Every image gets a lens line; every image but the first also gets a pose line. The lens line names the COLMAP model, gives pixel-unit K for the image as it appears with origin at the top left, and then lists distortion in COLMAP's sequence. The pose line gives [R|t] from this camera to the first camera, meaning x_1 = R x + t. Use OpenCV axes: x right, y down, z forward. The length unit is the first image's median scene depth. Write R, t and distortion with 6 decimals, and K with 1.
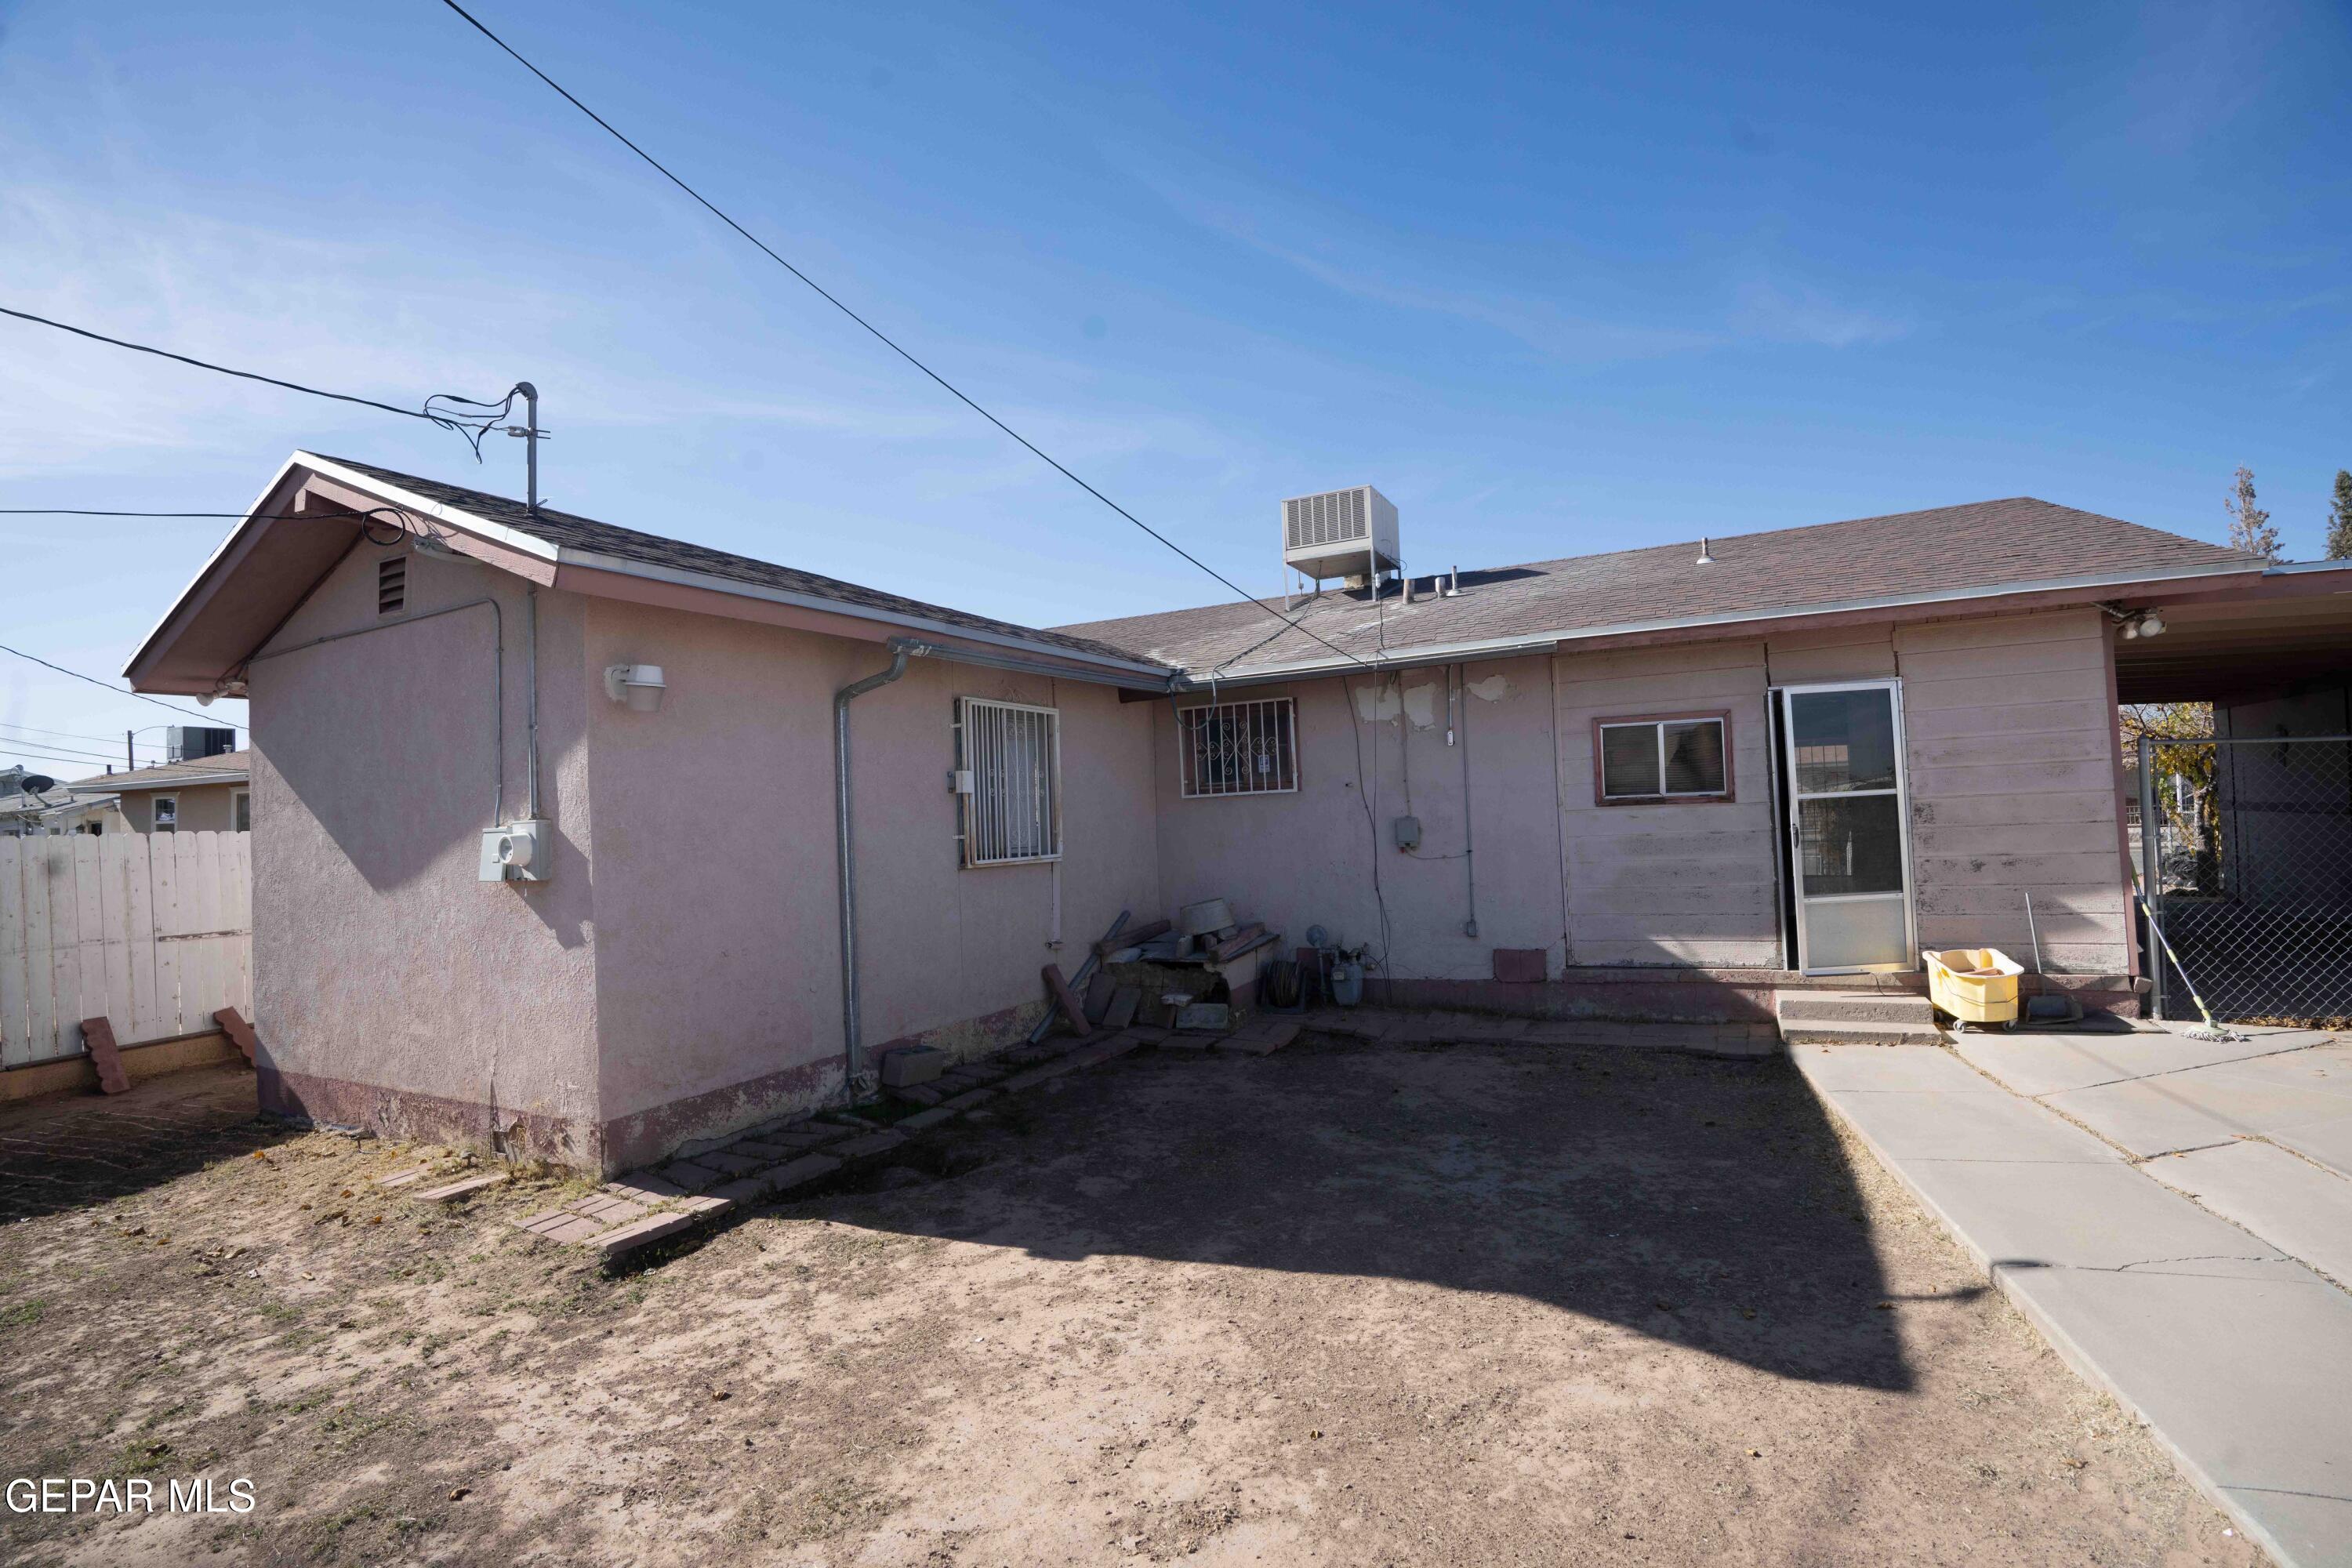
lens RADIAL K [[1092.5, 0, 1176.0], [0, 1092.5, 784.0], [0, 0, 1]] dist [-0.100249, 0.053686]
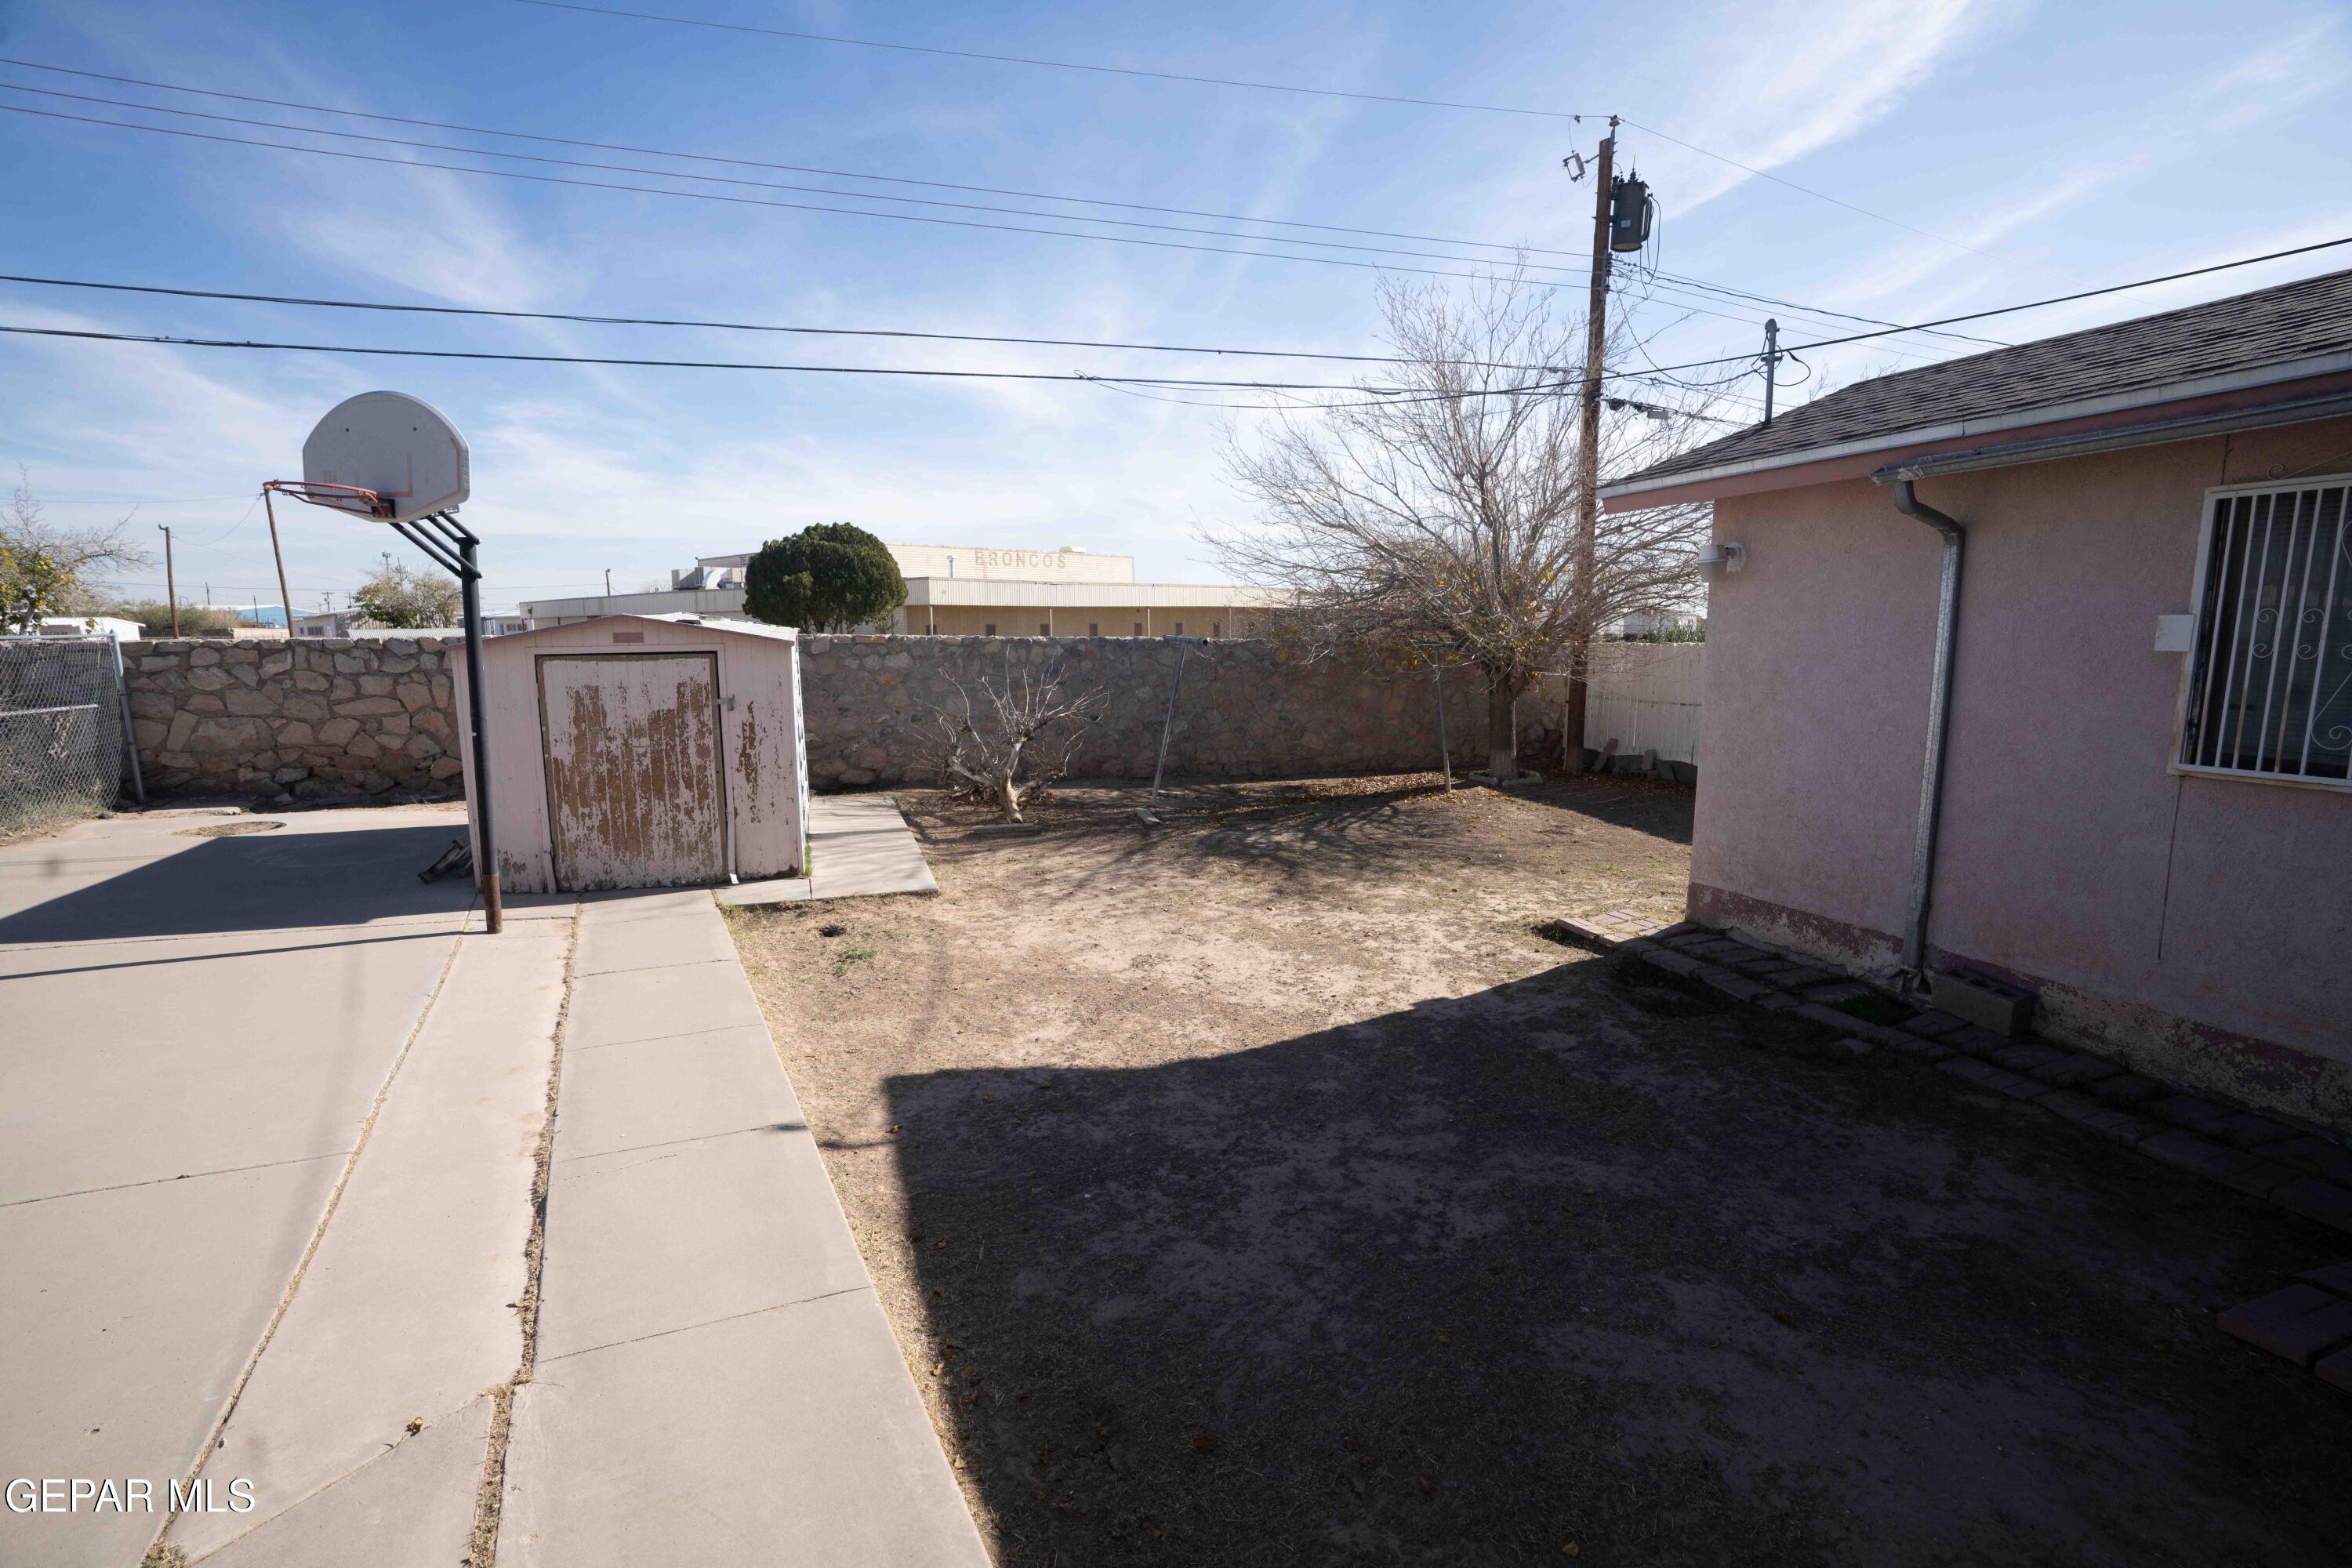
lens RADIAL K [[1092.5, 0, 1176.0], [0, 1092.5, 784.0], [0, 0, 1]] dist [-0.100249, 0.053686]
pose [[-0.687629, 0.139559, -0.712524, 1.143367], [0.051018, 0.988215, 0.144321, -0.057529], [0.724268, 0.062888, -0.686645, 1.833578]]
